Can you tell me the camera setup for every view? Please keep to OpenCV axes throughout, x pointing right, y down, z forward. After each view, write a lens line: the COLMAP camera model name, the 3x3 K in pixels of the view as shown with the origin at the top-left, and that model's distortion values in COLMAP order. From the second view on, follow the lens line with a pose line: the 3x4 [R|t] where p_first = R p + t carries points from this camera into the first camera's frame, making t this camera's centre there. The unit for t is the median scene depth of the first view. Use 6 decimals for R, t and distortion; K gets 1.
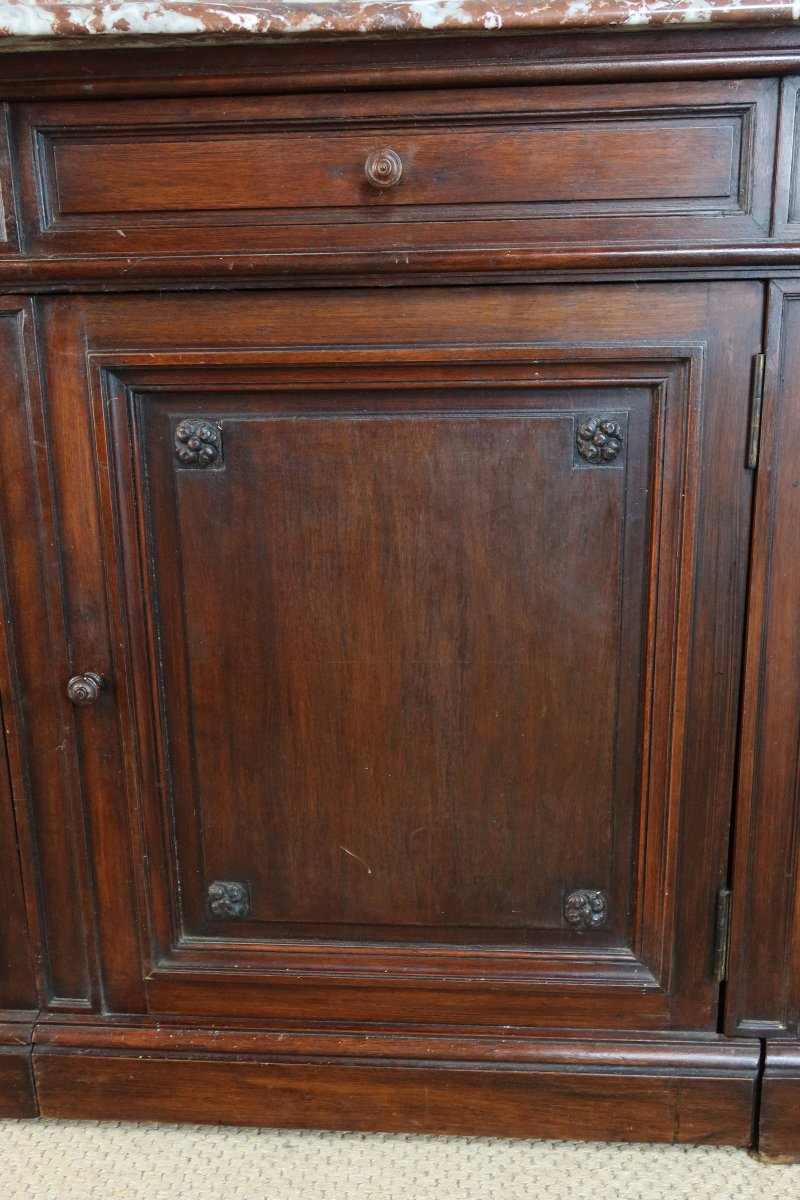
lens RADIAL K [[1090.0, 0, 400.0], [0, 1090.0, 600.0], [0, 0, 1]] dist [-0.000489, -0.012726]
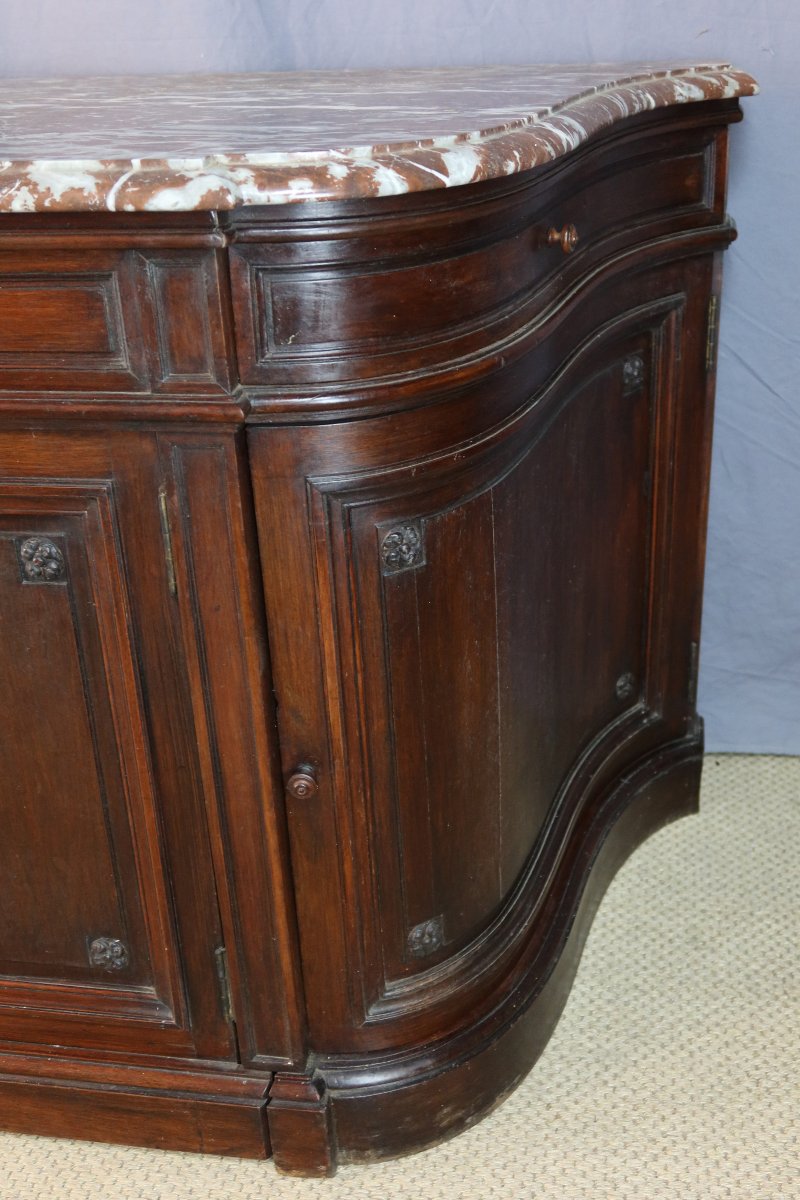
lens RADIAL K [[1349.2, 0, 400.0], [0, 1349.2, 600.0], [0, 0, 1]] dist [-0.003534, 0.001475]
pose [[0.995010, 0.019512, -0.097845, 0.581119], [-0.001193, 0.982947, 0.183887, -0.308888], [0.099764, -0.182853, 0.978065, -0.219862]]
